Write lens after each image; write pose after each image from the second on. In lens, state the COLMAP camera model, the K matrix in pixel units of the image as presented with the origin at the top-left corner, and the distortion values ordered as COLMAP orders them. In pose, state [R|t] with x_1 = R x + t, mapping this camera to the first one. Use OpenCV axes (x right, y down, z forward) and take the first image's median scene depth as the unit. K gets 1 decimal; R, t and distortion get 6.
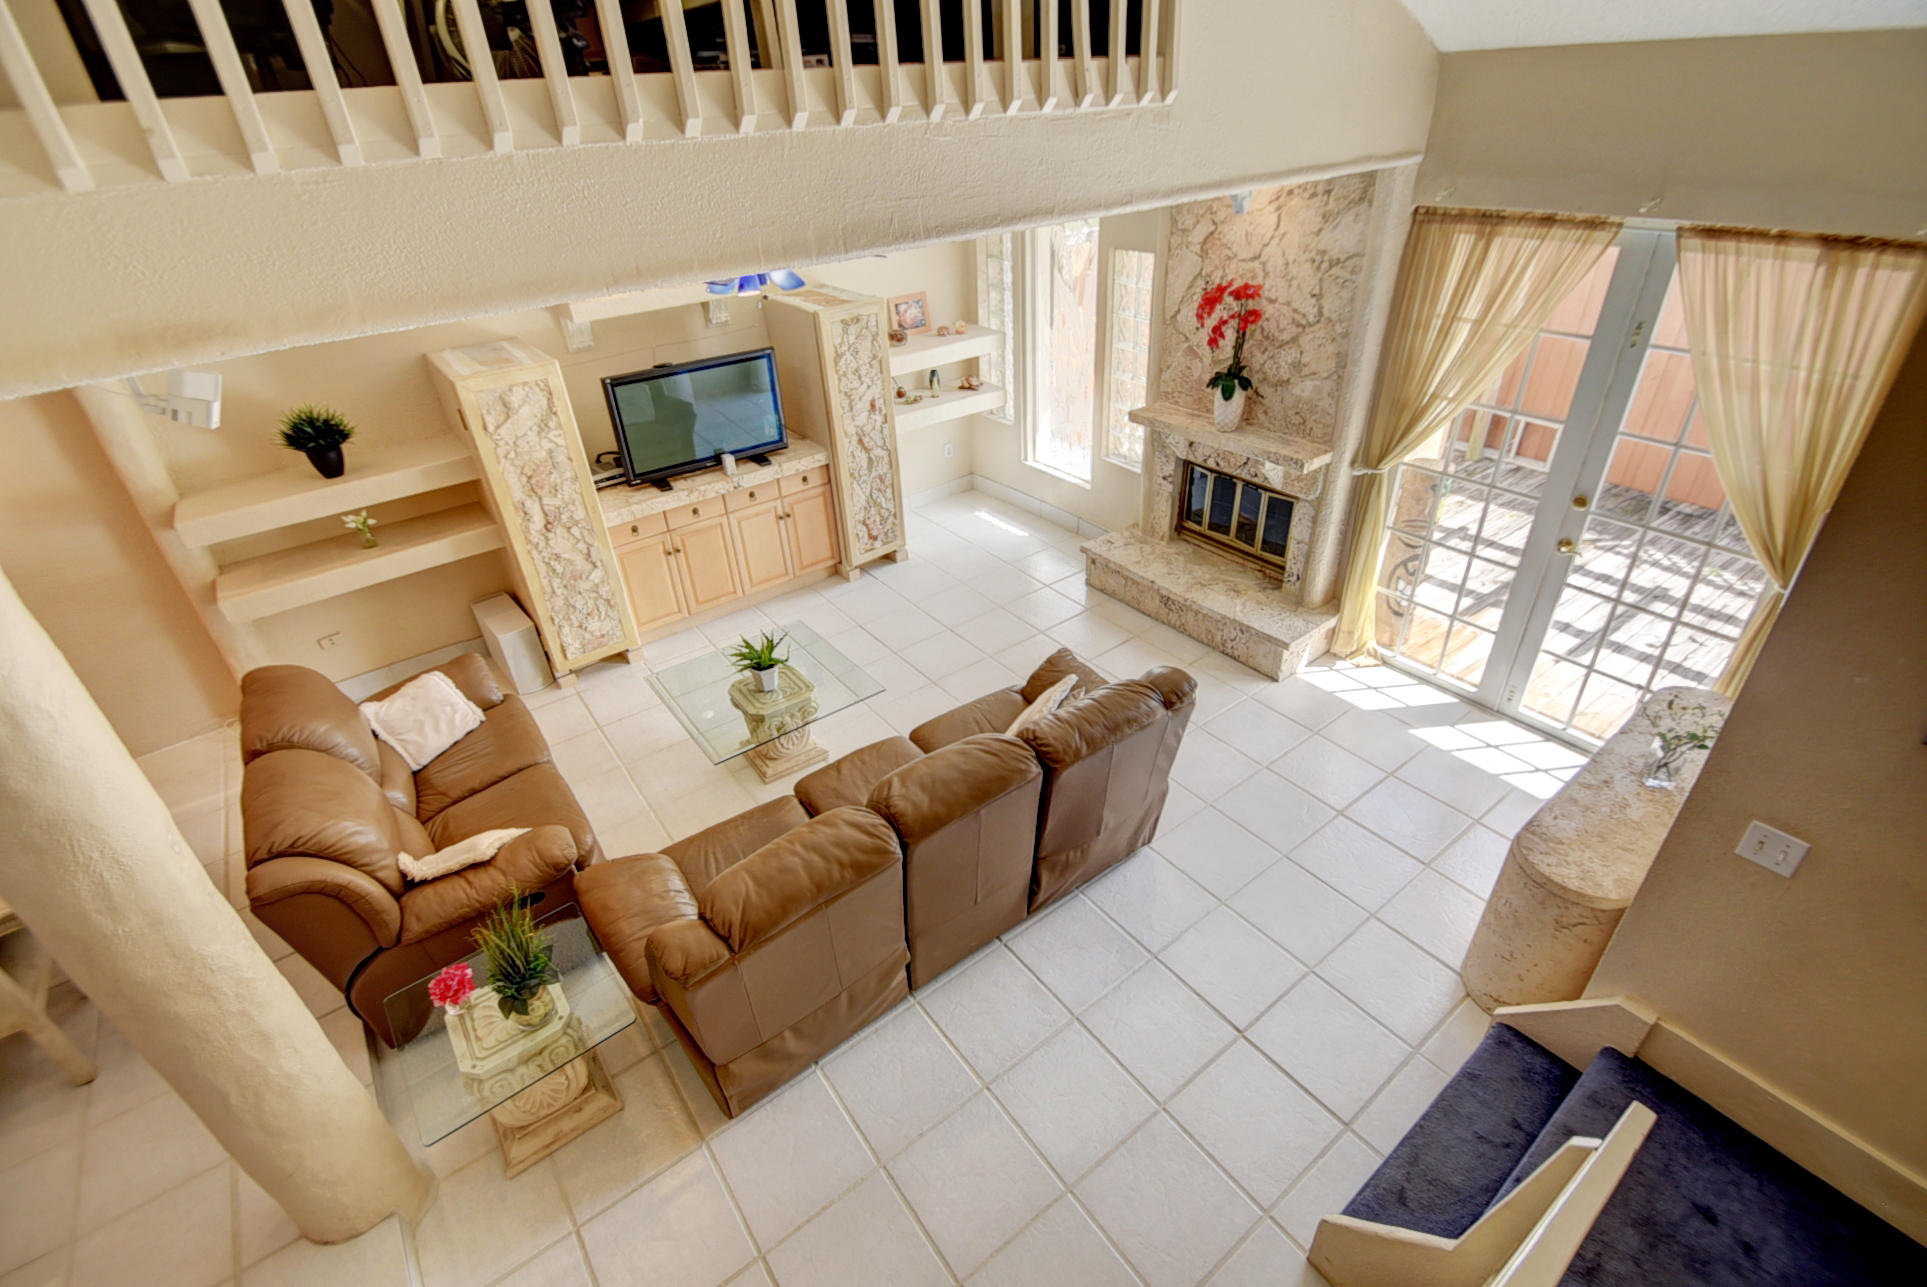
lens RADIAL K [[860.1, 0, 968.8], [0, 860.1, 635.8], [0, 0, 1]] dist [0.024034, -0.022697]
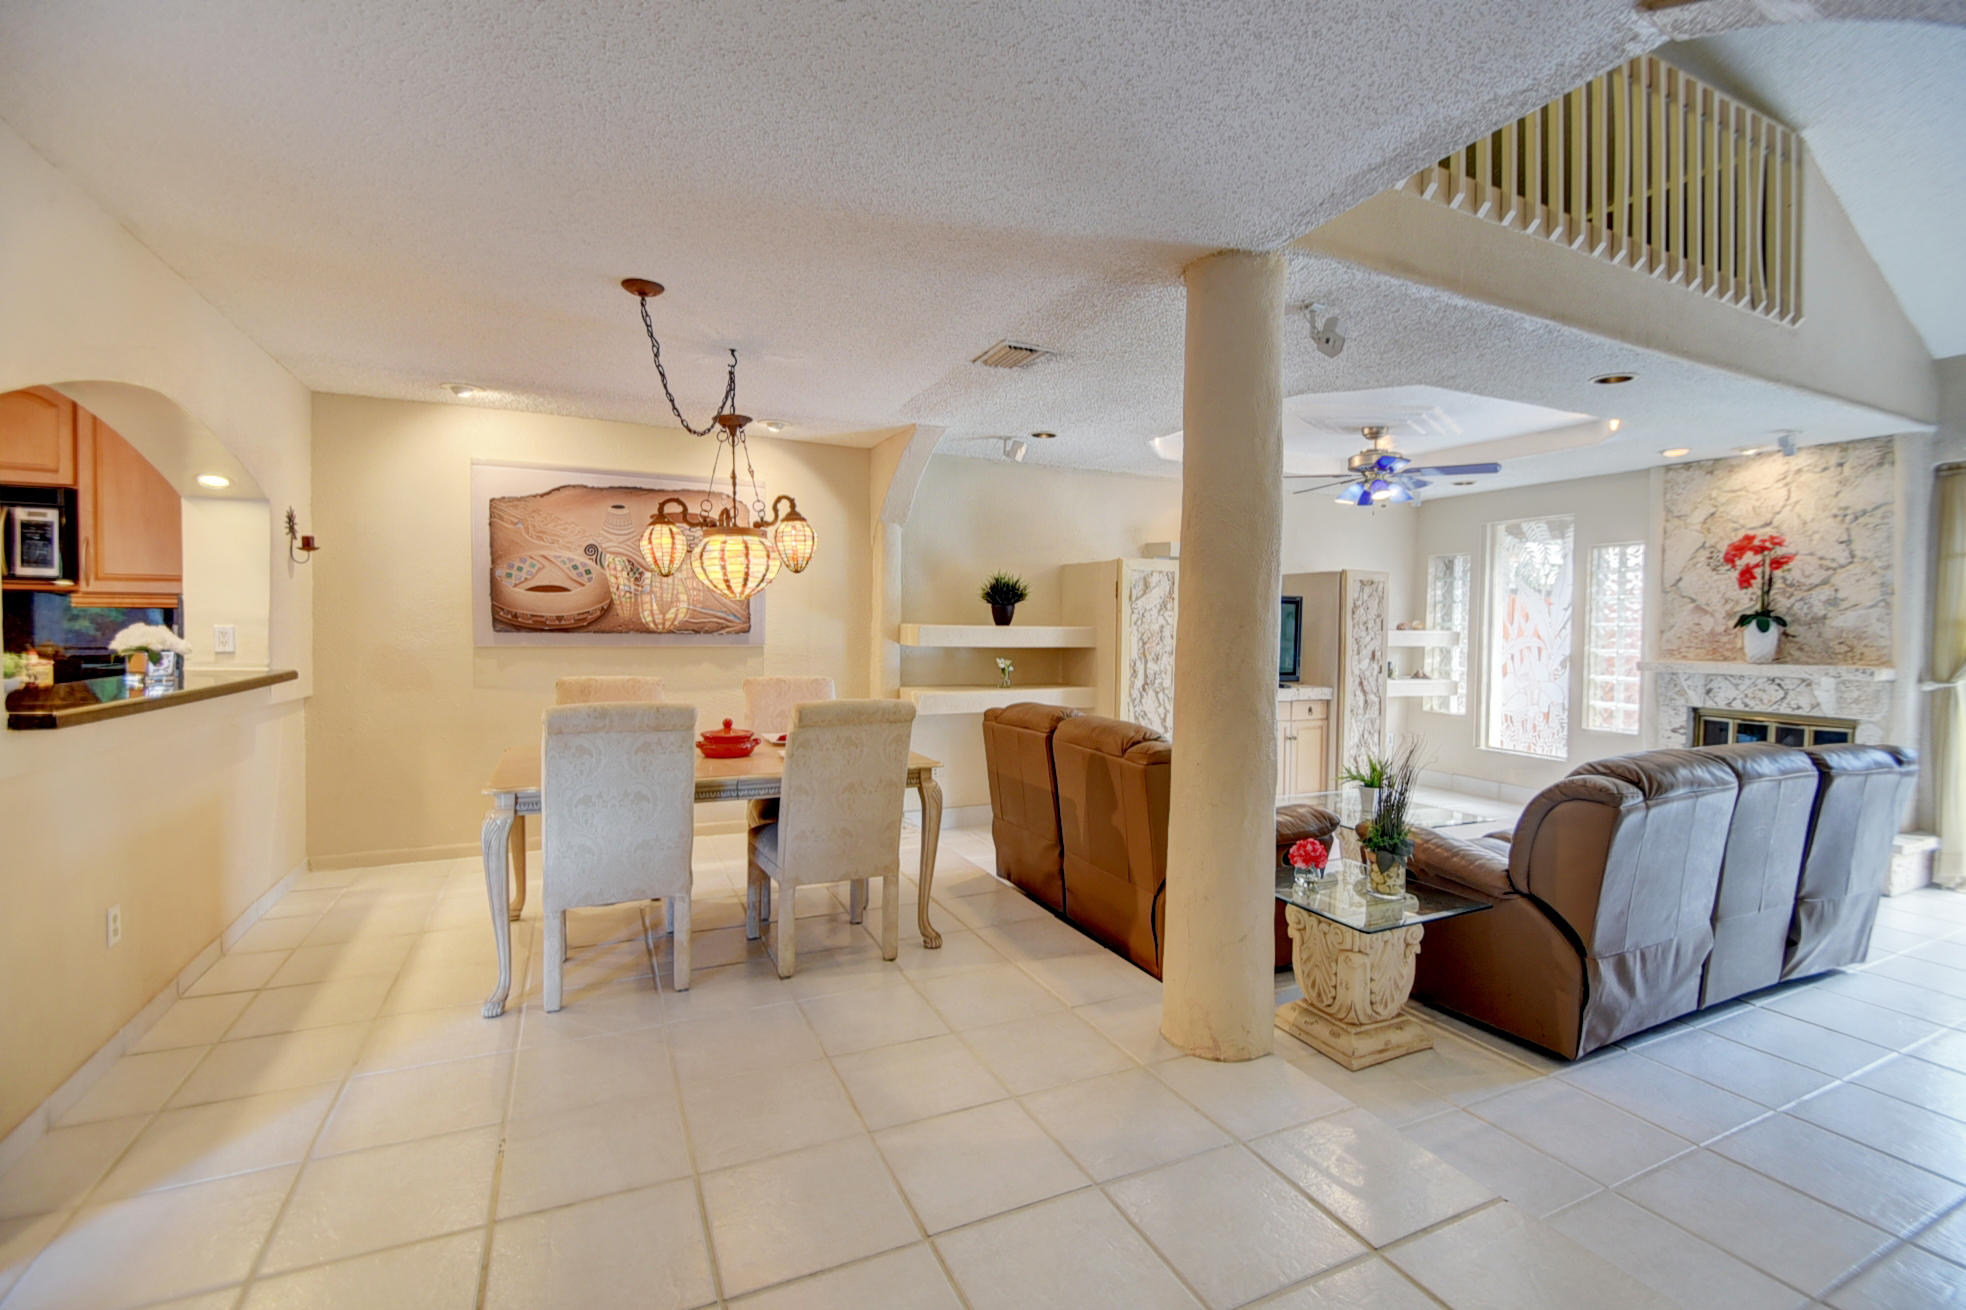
lens RADIAL K [[866.3, 0, 996.0], [0, 866.3, 650.4], [0, 0, 1]] dist [0.012935, -0.017536]
pose [[0.978129, 0.061645, -0.198654, -0.454423], [-0.153282, 0.859226, -0.488094, 0.452535], [0.140600, 0.507869, 0.849883, -0.081168]]
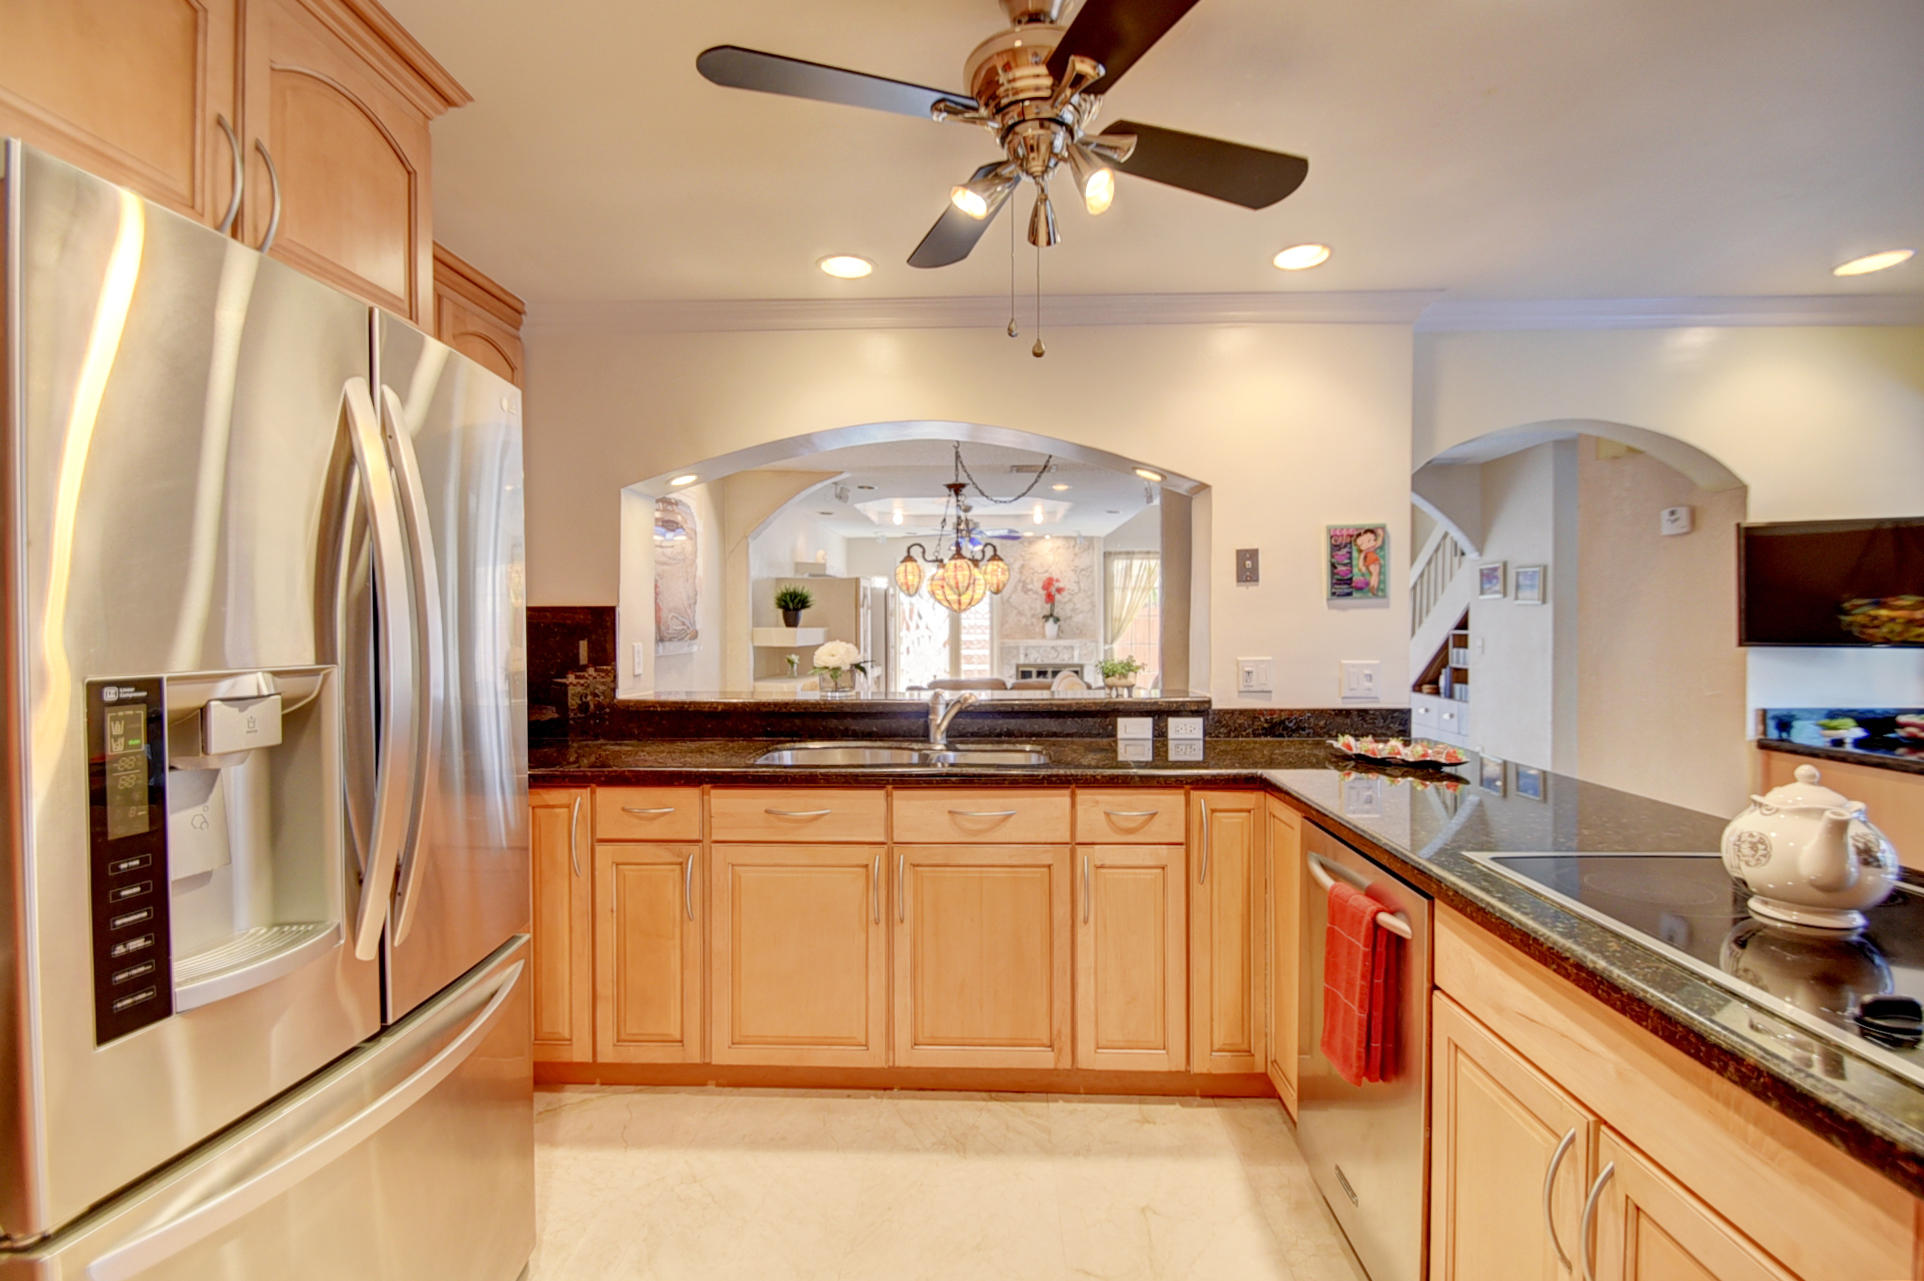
lens RADIAL K [[859.3, 0, 971.0], [0, 859.3, 637.5], [0, 0, 1]] dist [-0.007621, -0.005407]
pose [[0.634537, 0.029303, 0.772337, -1.642283], [0.390430, 0.850256, -0.353028, 0.487197], [-0.667029, 0.525553, 0.528078, -0.046397]]
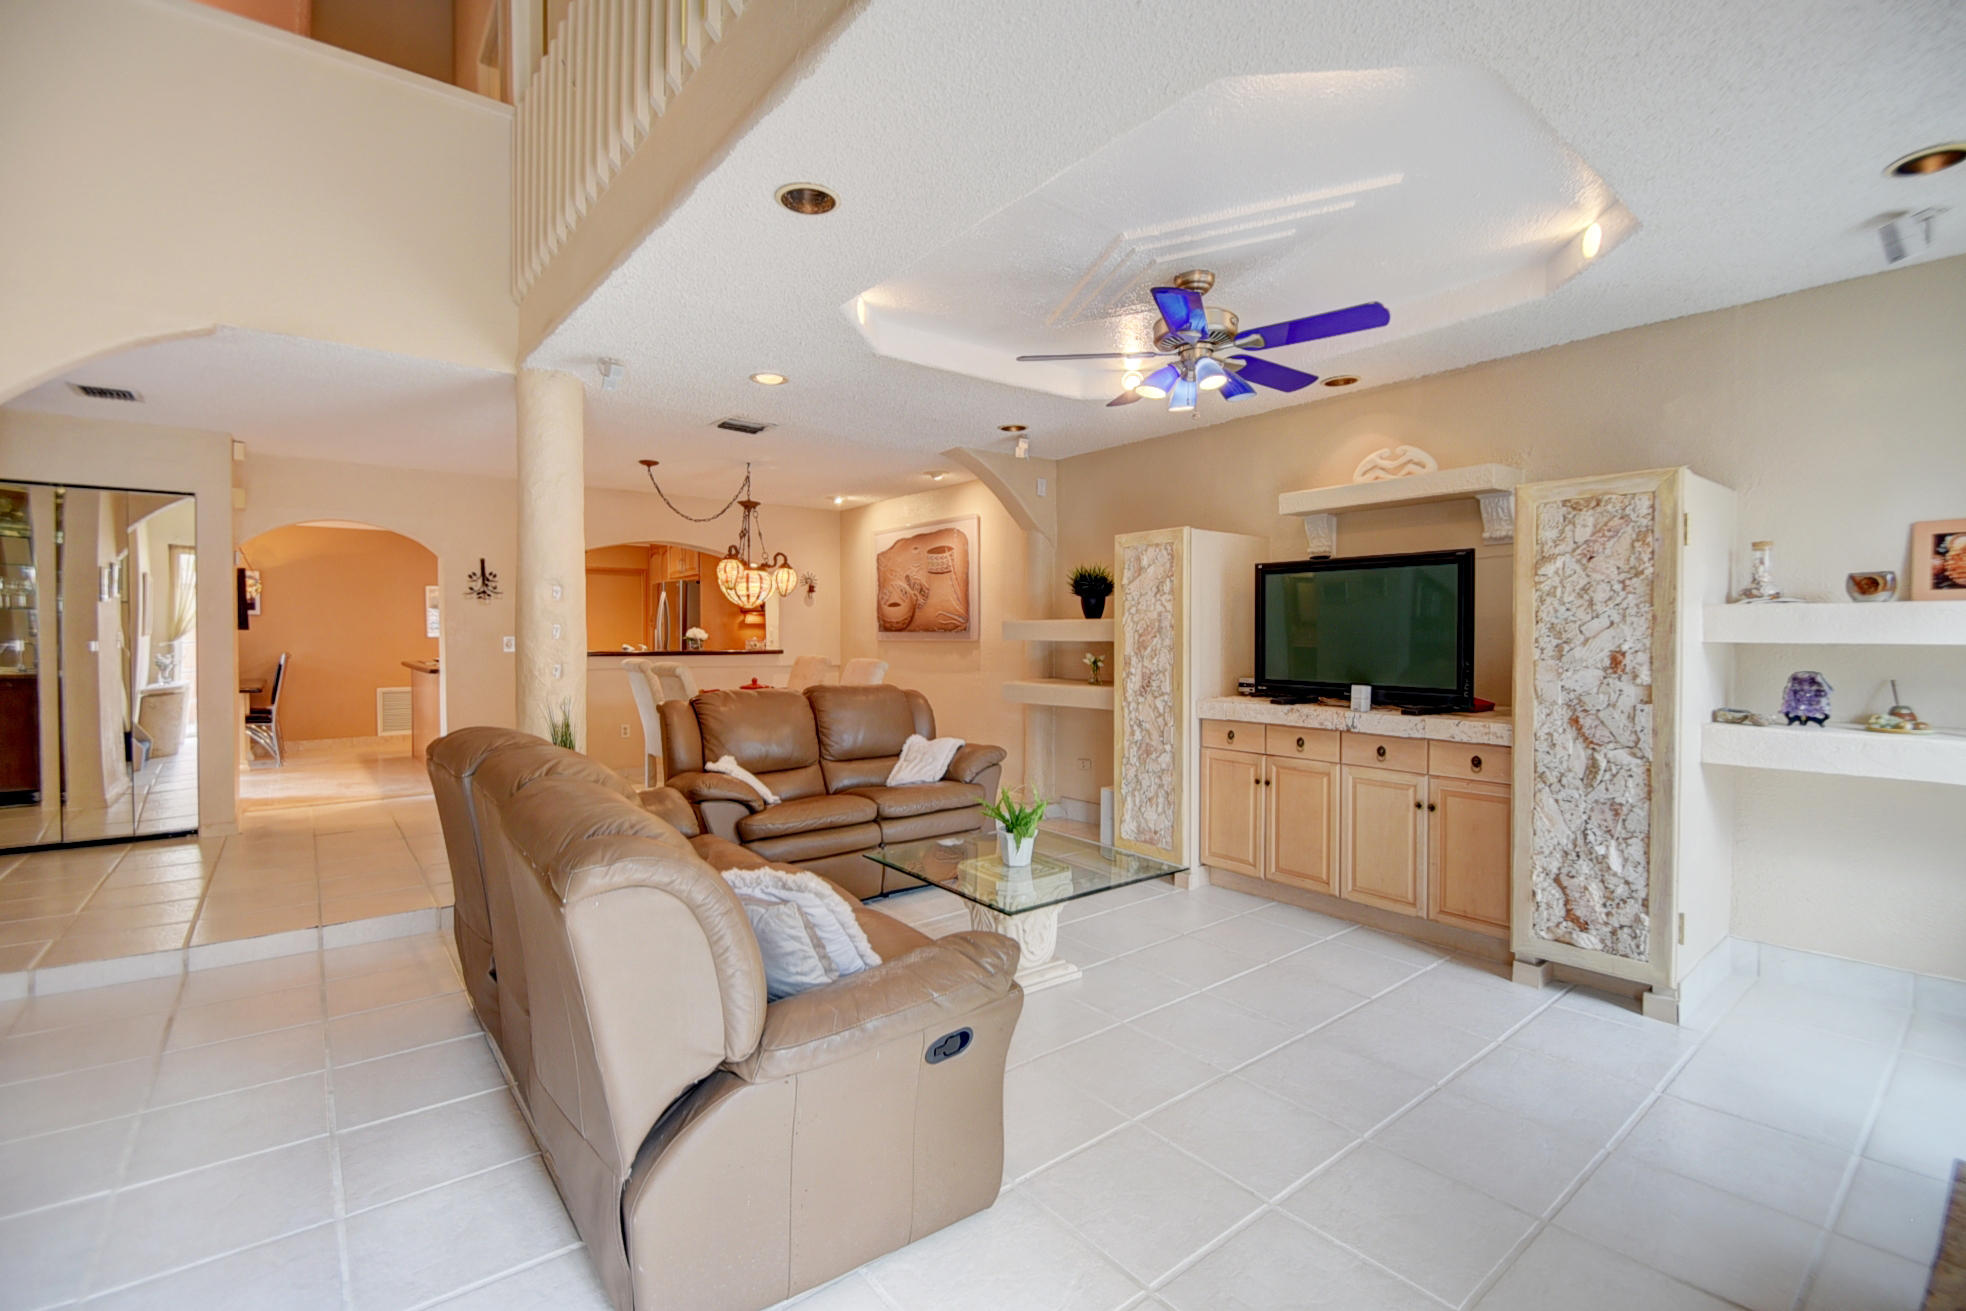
lens RADIAL K [[866.3, 0, 996.0], [0, 866.3, 650.9], [0, 0, 1]] dist [0.012935, -0.017536]
pose [[0.027869, 0.060991, -0.997749, 0.482753], [-0.531541, 0.846229, 0.036882, -0.112447], [0.846574, 0.529317, 0.056003, 0.786211]]
